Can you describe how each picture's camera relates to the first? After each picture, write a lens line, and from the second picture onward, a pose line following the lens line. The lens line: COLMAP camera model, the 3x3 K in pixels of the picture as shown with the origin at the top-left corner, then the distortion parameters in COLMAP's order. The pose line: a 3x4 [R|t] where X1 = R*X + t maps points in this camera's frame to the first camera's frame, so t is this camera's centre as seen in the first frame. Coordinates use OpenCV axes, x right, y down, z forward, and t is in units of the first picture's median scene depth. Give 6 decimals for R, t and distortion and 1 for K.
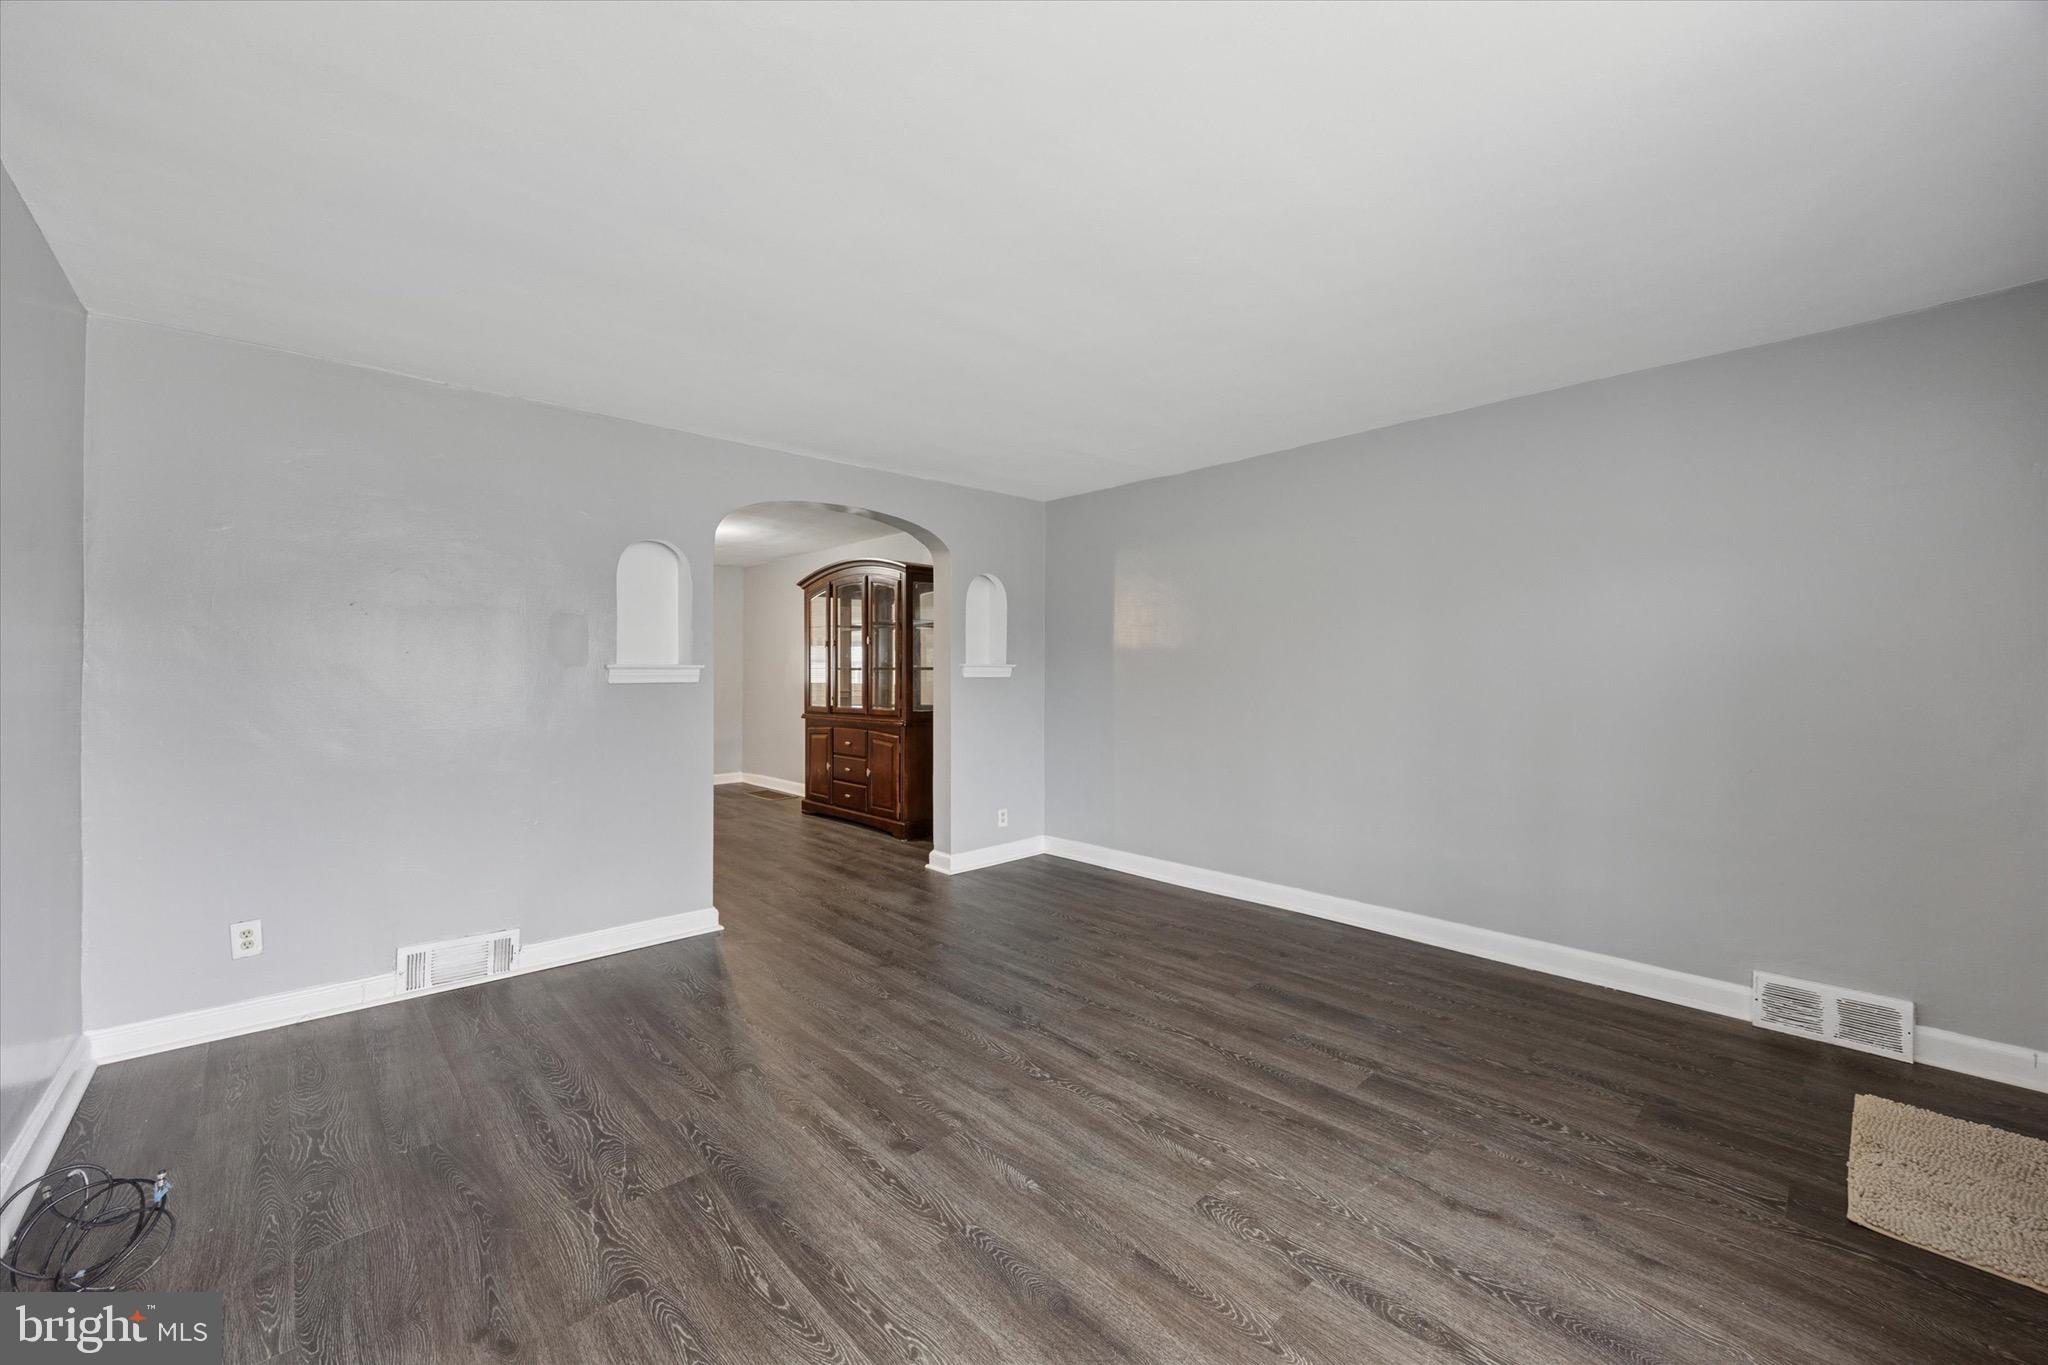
lens RADIAL K [[788.0, 0, 1024.4], [0, 788.0, 674.8], [0, 0, 1]] dist [-0.004788, -0.000375]
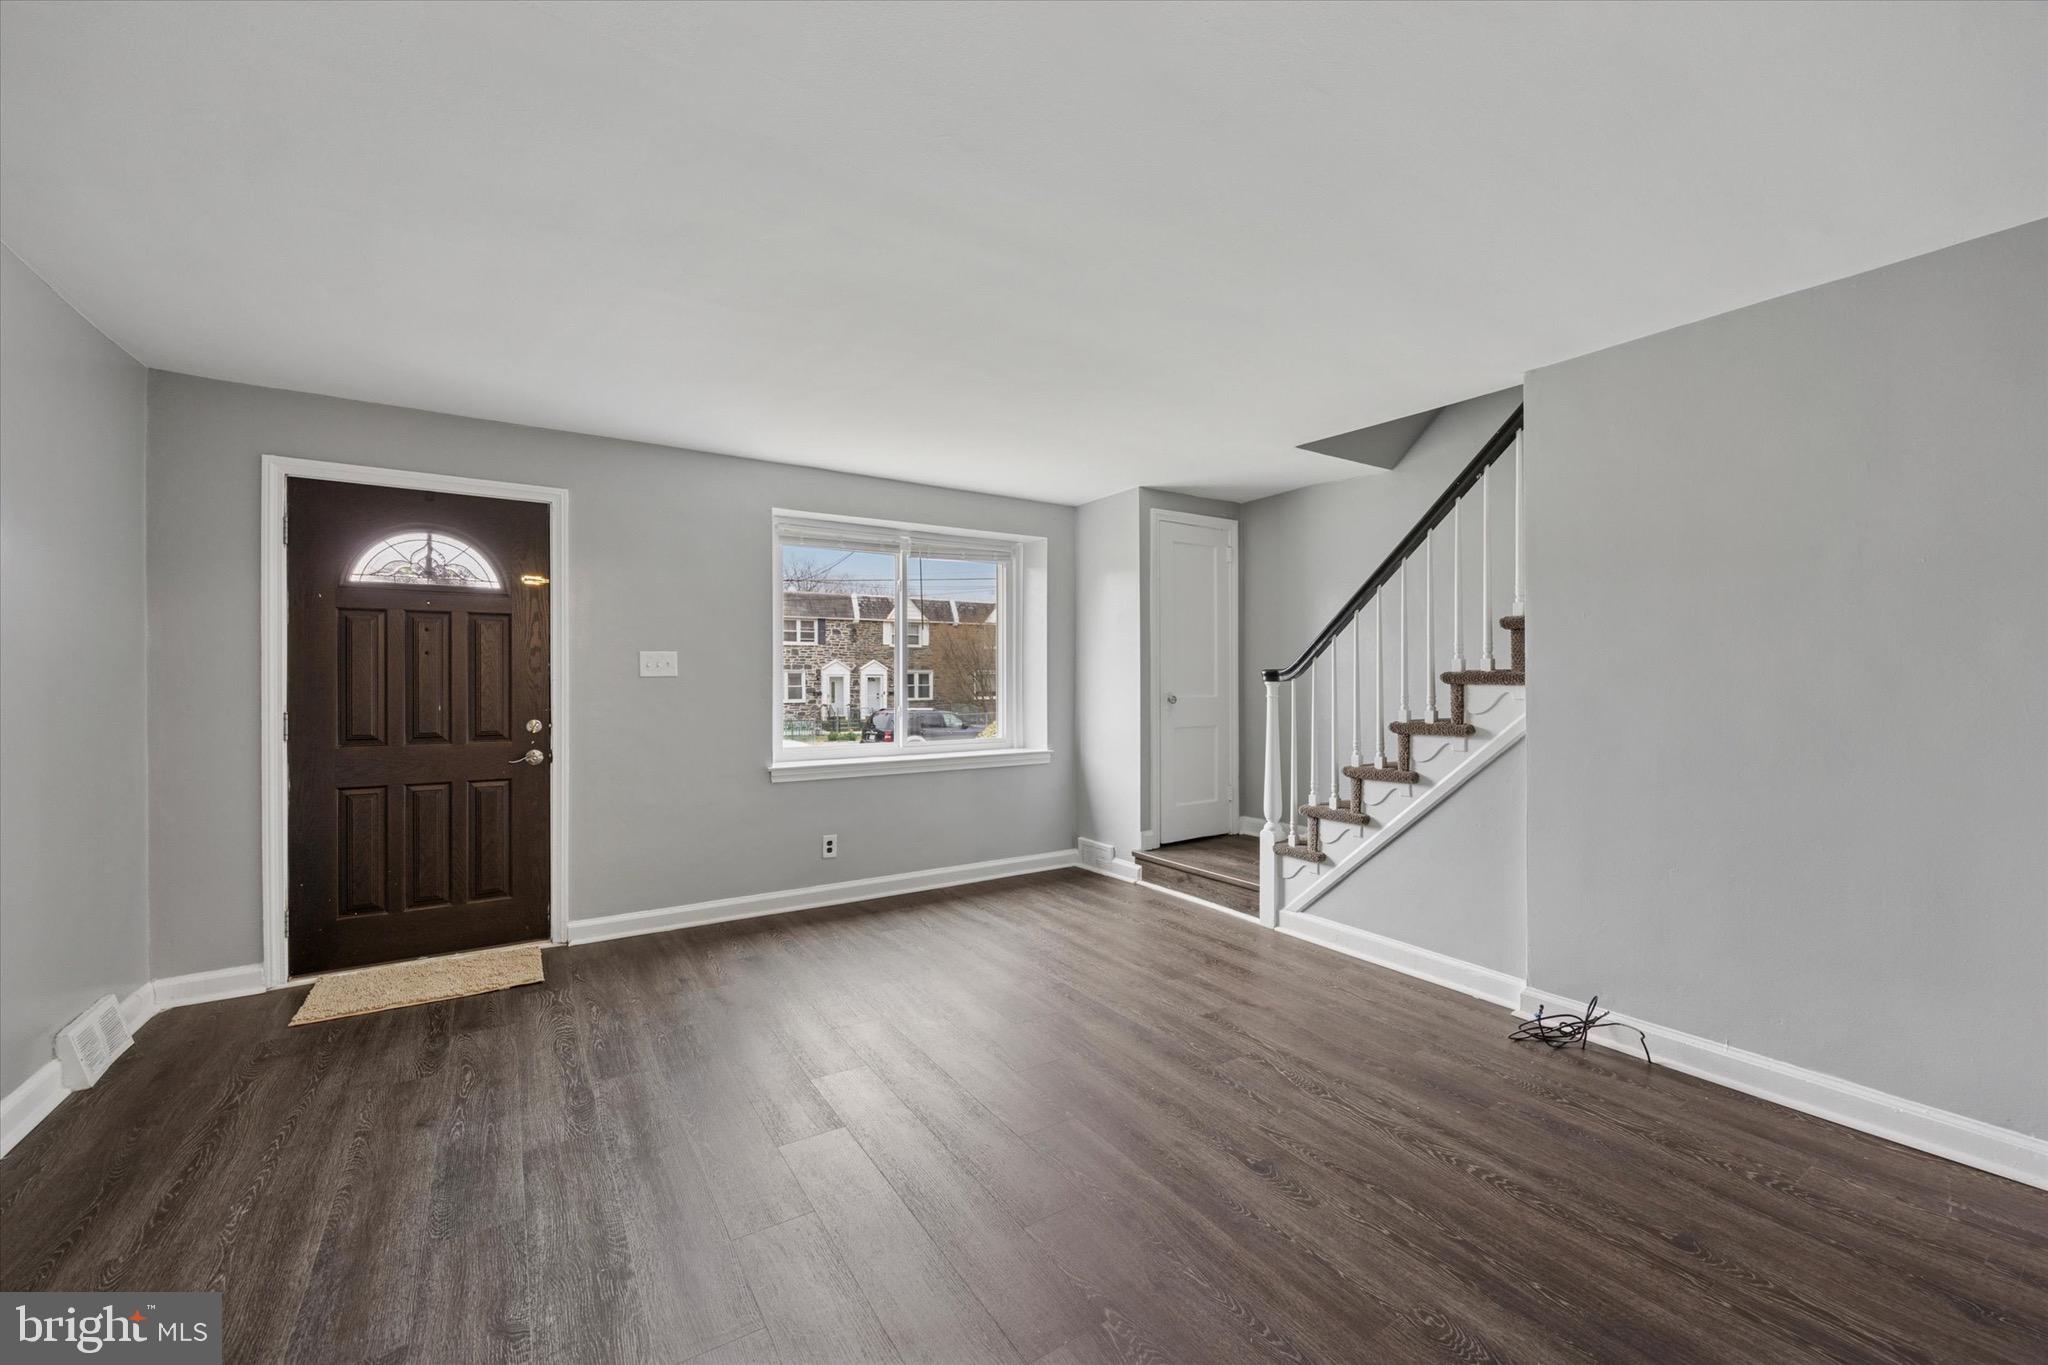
lens RADIAL K [[799.8, 0, 1024.0], [0, 799.8, 682.5], [0, 0, 1]] dist [-0.002177, -0.000036]
pose [[-0.984419, -0.001839, 0.175829, -0.298817], [-0.001732, 0.999998, 0.000762, 0.000298], [-0.175830, 0.000445, -0.984420, 2.143685]]
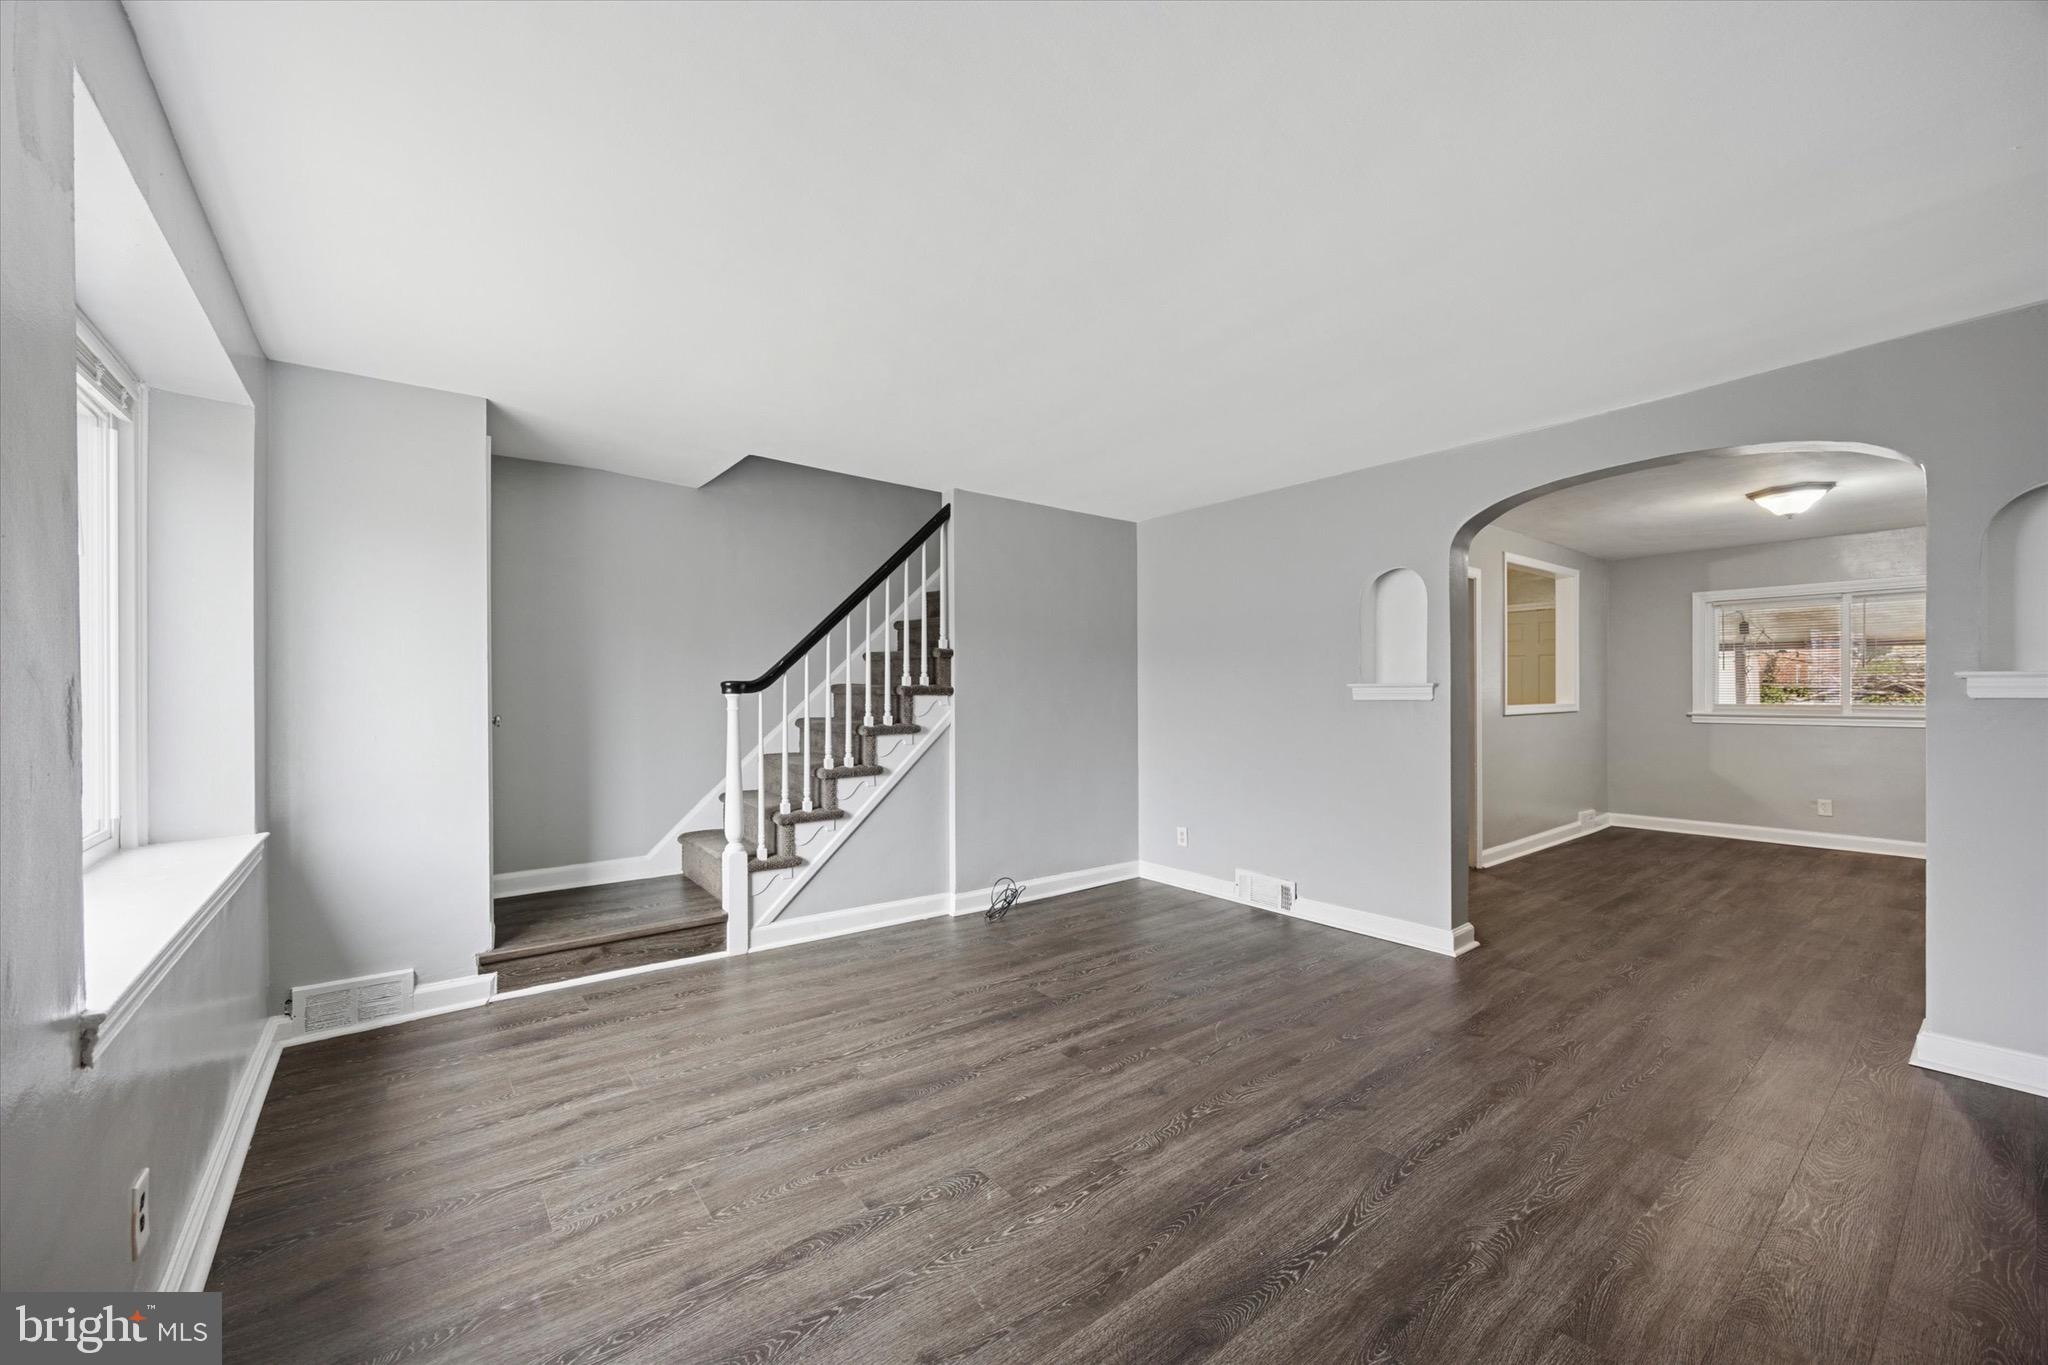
lens RADIAL K [[799.8, 0, 1024.0], [0, 799.8, 682.5], [0, 0, 1]] dist [-0.002177, -0.000036]
pose [[-0.089502, -0.010320, -0.995933, 1.156160], [0.000059, 0.999946, -0.010367, -0.007971], [0.995987, -0.000987, -0.089496, 0.997846]]
